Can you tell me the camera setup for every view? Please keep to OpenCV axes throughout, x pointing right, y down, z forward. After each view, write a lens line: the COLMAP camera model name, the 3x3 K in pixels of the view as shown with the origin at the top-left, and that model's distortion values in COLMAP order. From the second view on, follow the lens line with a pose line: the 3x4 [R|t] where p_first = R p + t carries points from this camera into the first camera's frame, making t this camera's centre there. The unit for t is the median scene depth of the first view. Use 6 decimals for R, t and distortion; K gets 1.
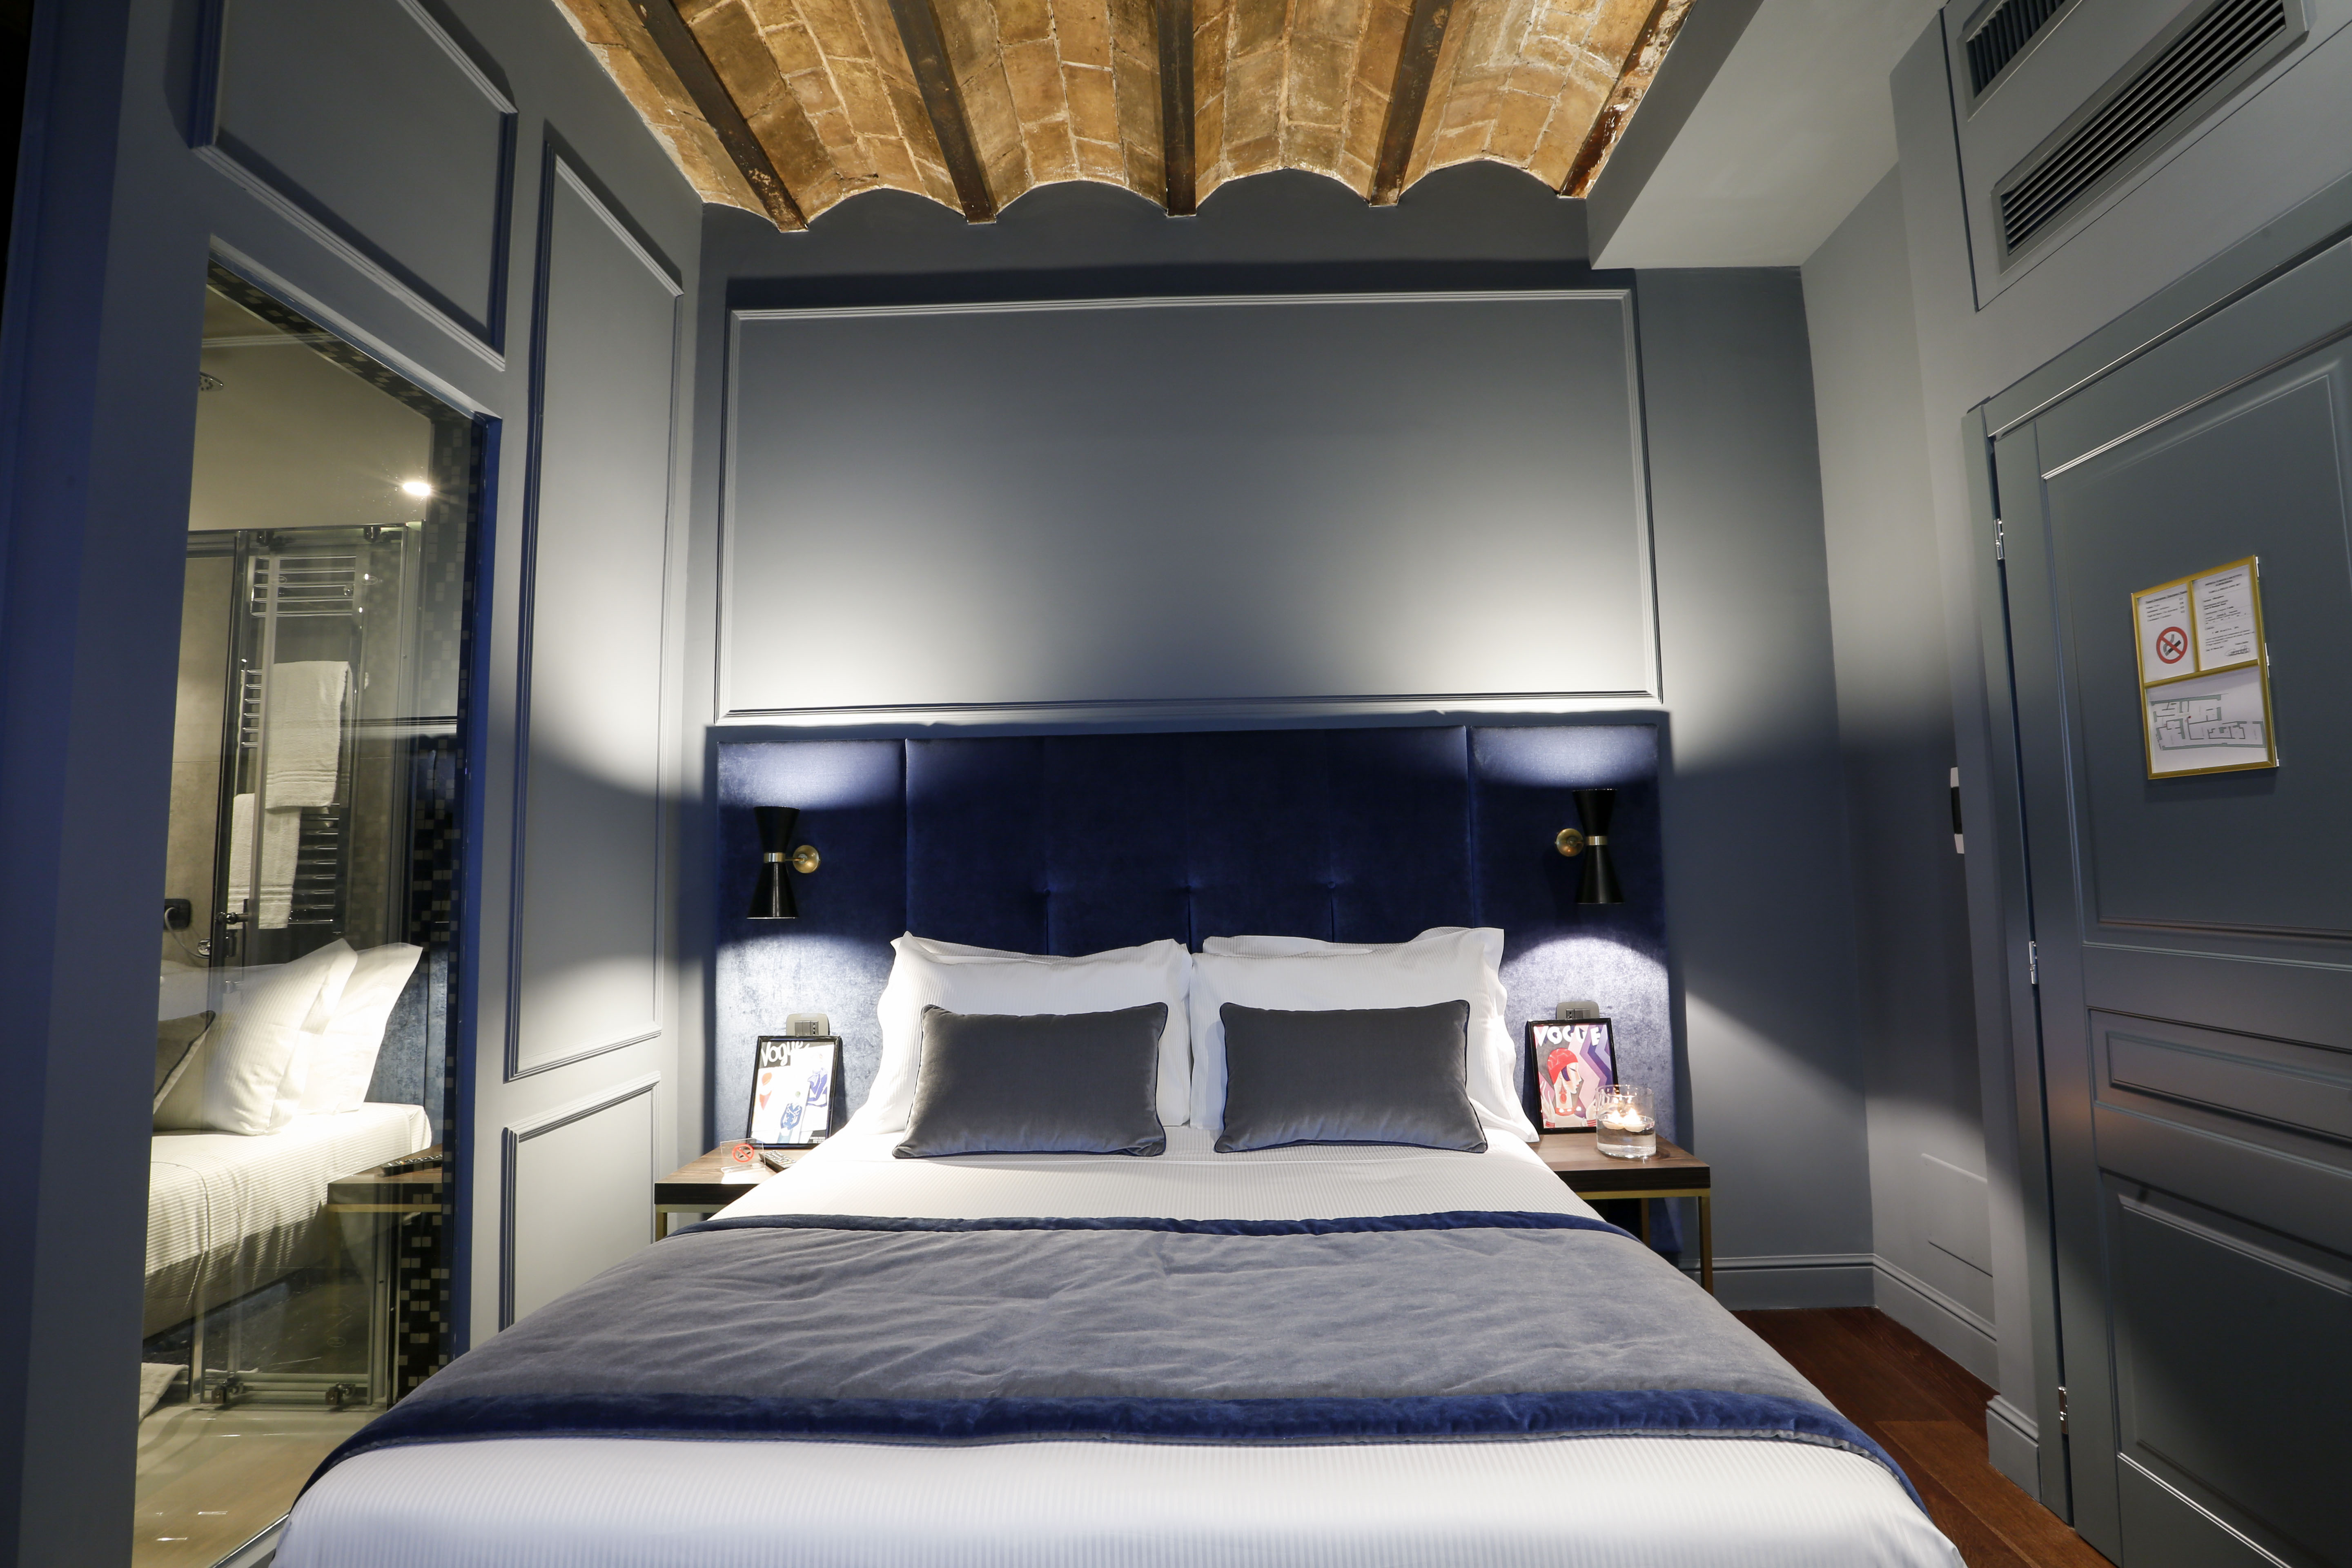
lens RADIAL K [[1068.0, 0, 1185.6], [0, 1068.0, 786.8], [0, 0, 1]] dist [-0.053345, 0.018428]
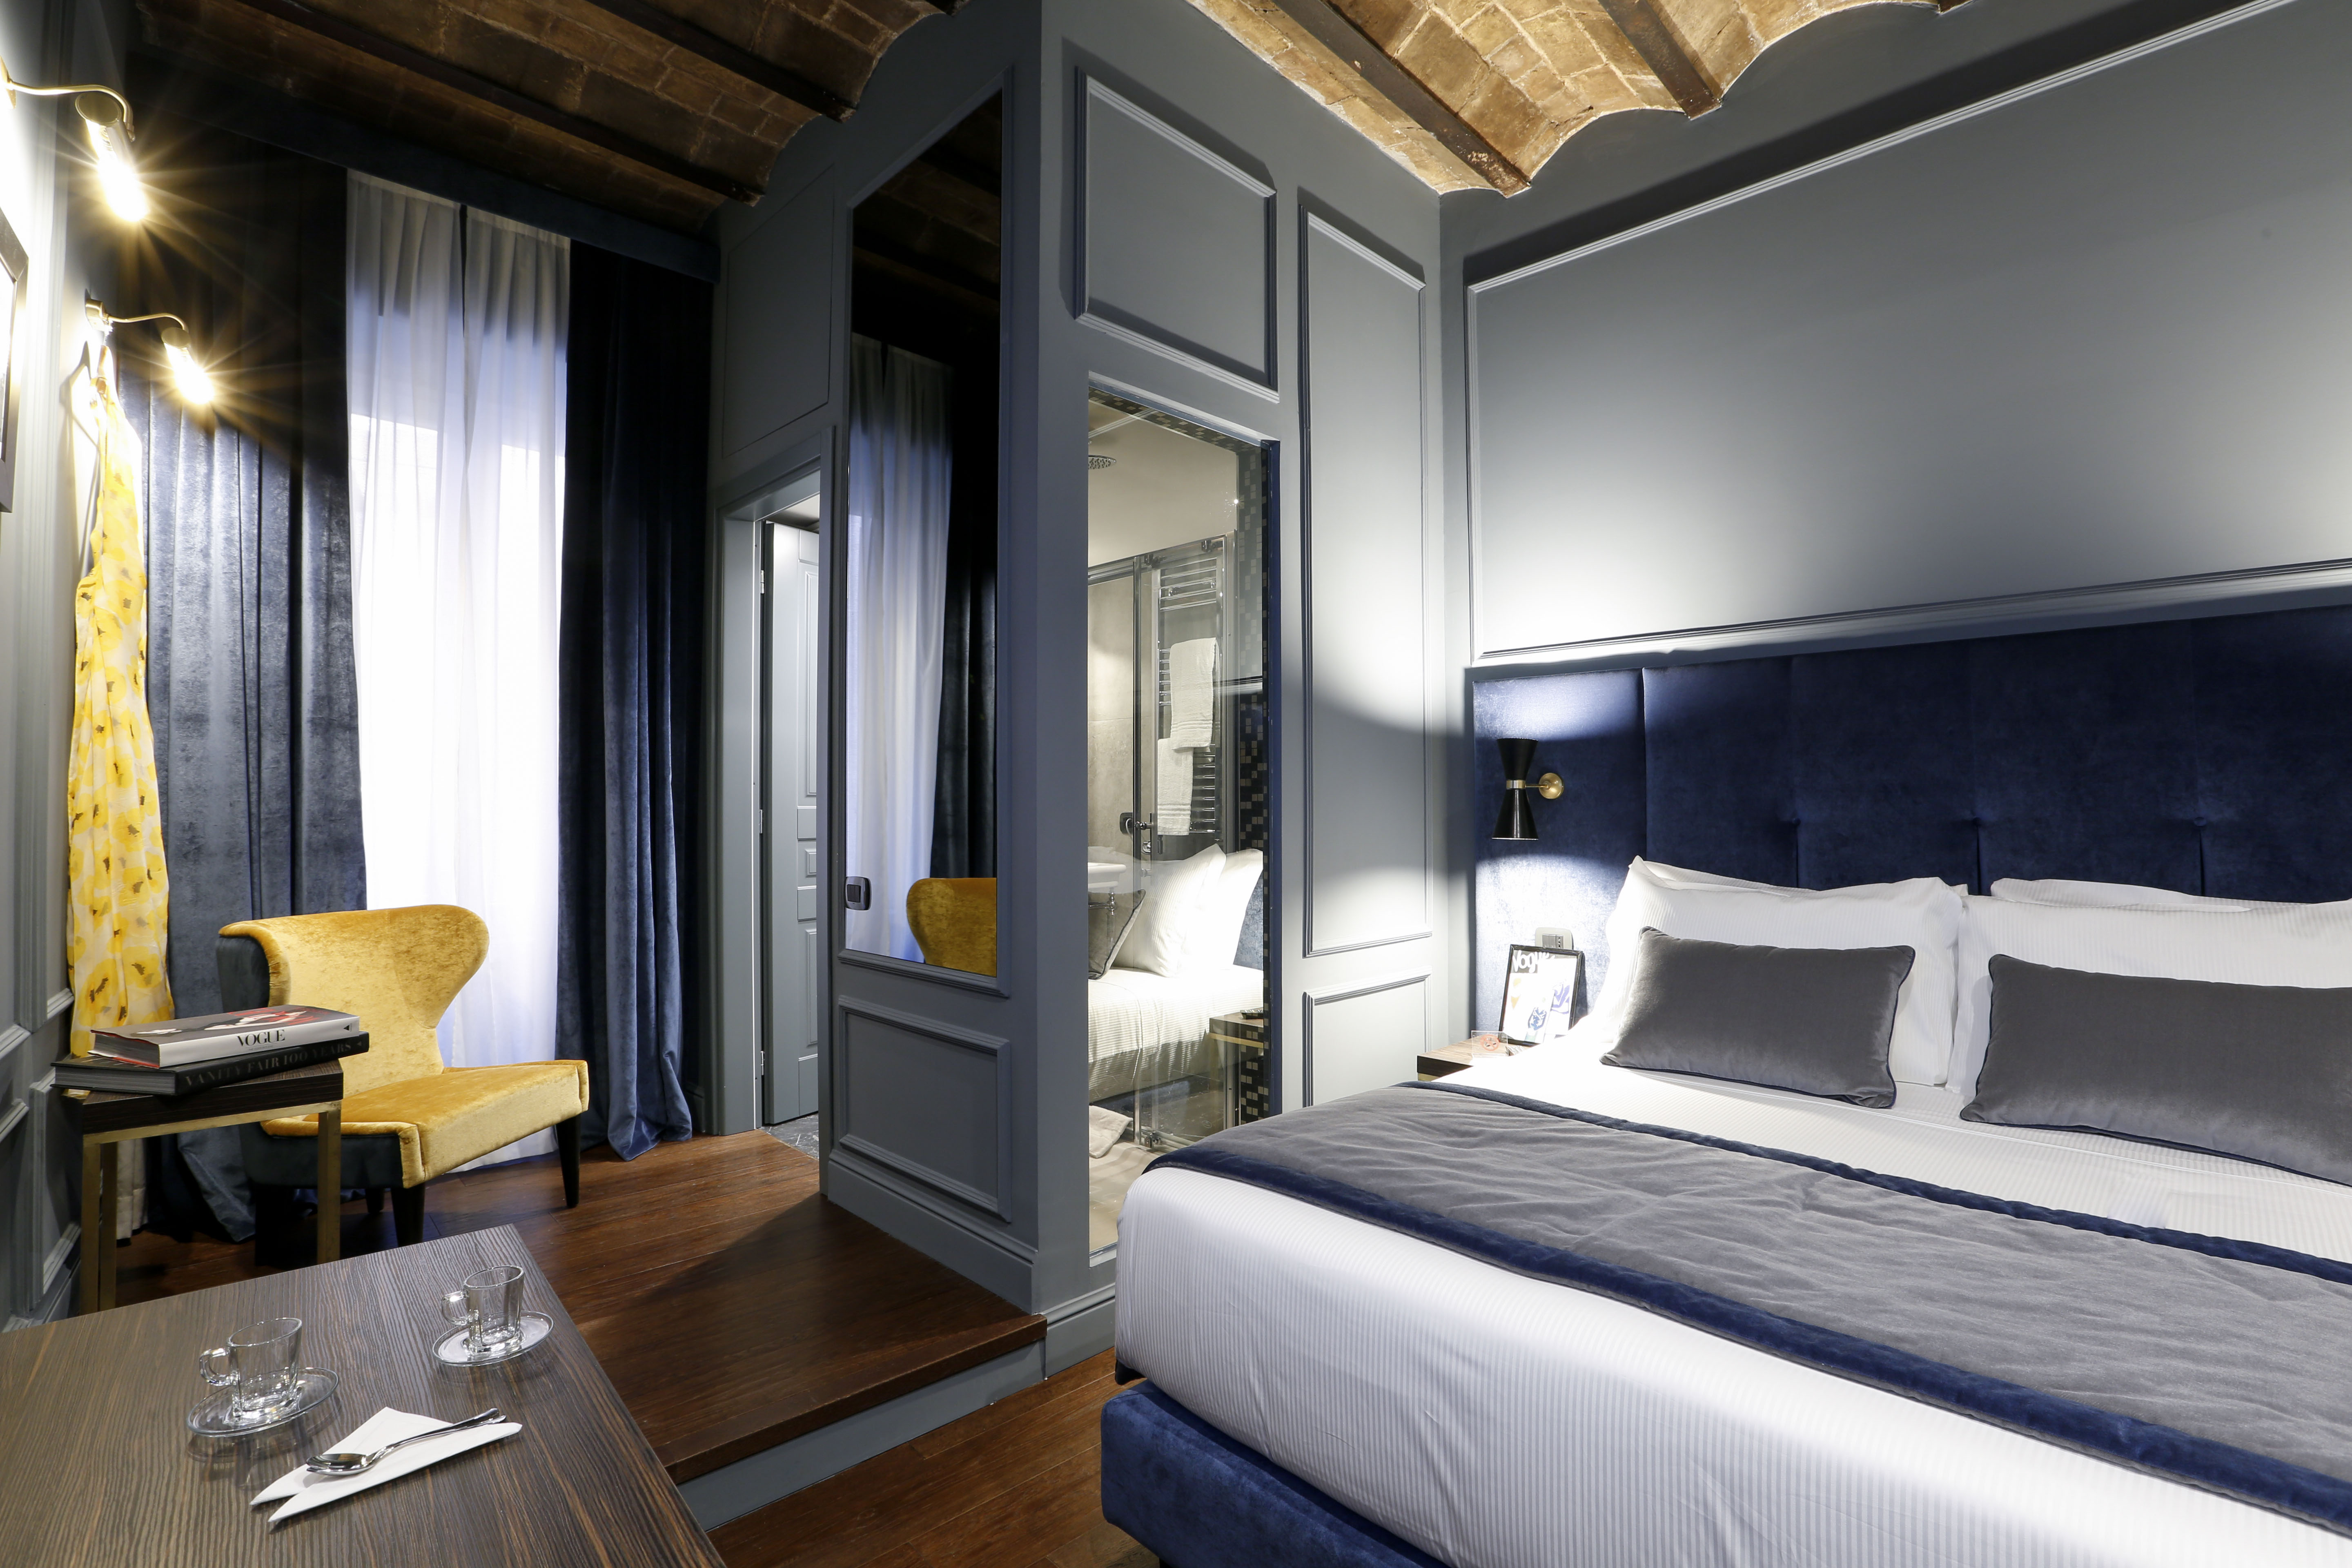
lens RADIAL K [[1068.0, 0, 1185.6], [0, 1068.0, 786.8], [0, 0, 1]] dist [-0.053345, 0.018428]
pose [[0.725122, 0.004246, -0.688607, 0.143881], [0.042782, 0.997771, 0.051203, -0.002185], [0.687290, -0.066589, 0.723325, -0.042406]]
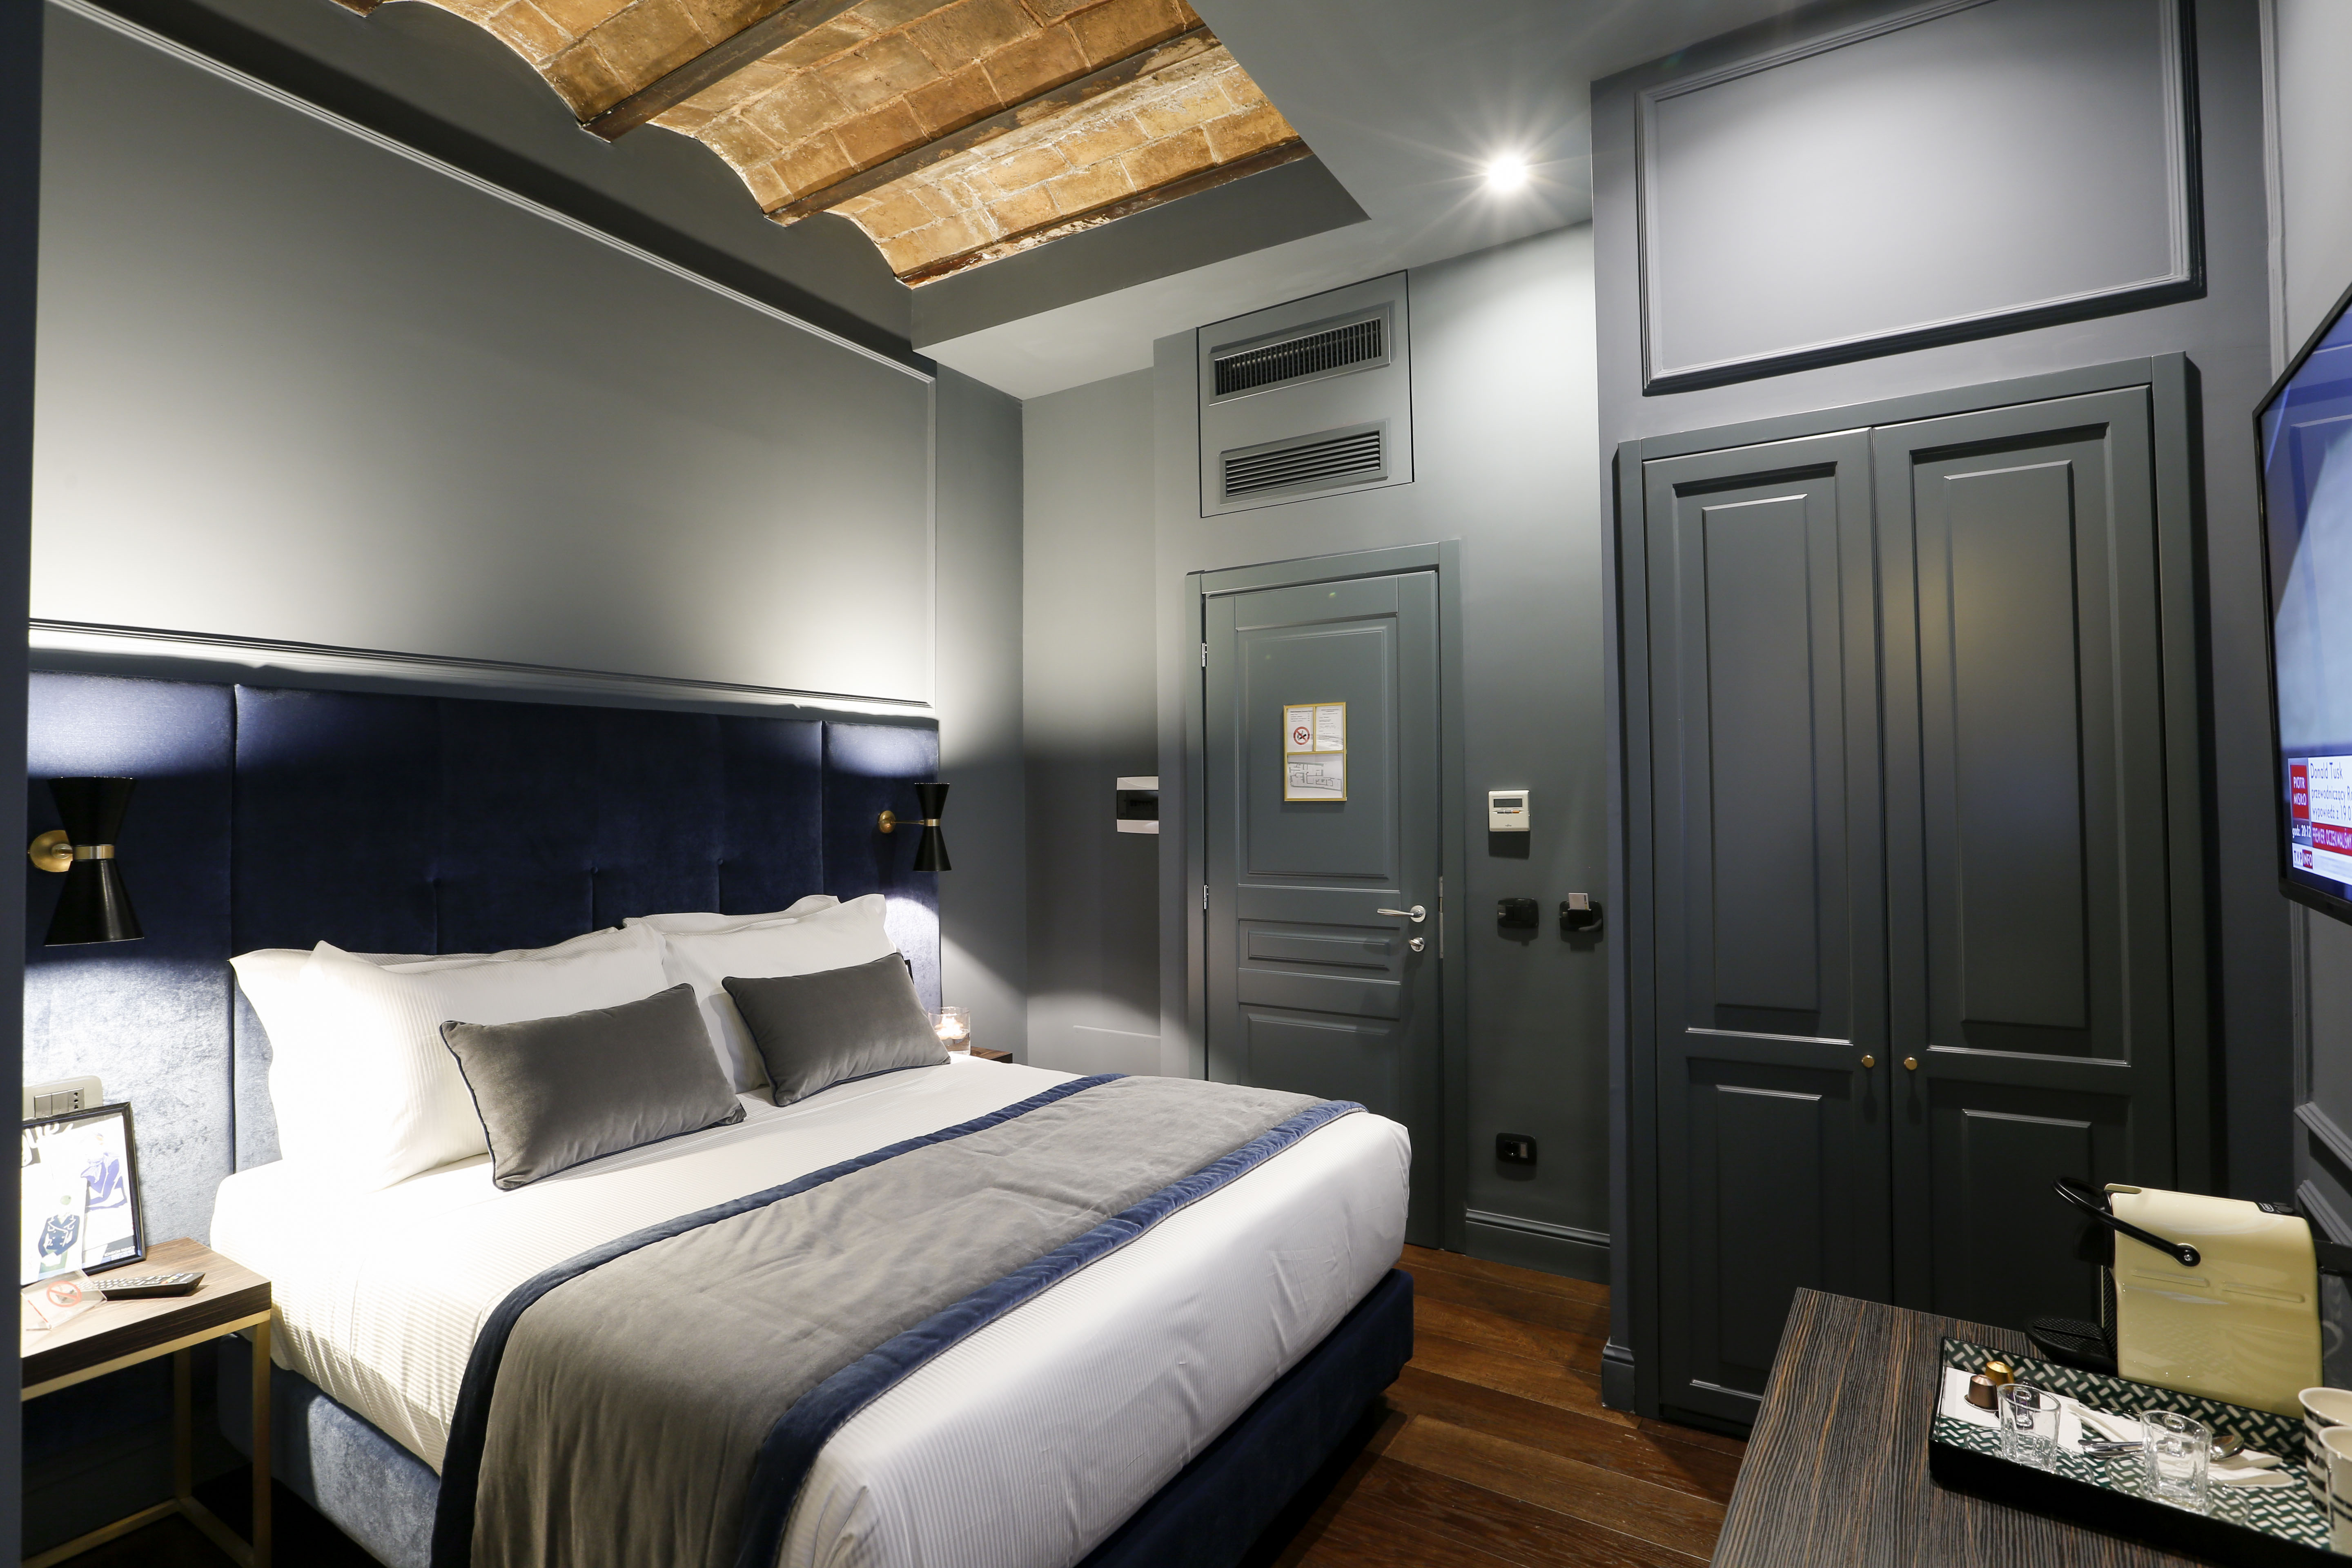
lens RADIAL K [[1131.0, 0, 1178.6], [0, 1131.0, 794.7], [0, 0, 1]] dist [-0.066561, 0.032630]
pose [[0.497730, 0.016670, 0.867172, -0.733700], [-0.067776, 0.997506, 0.019726, -0.033745], [-0.864680, -0.068591, 0.497618, 0.067570]]
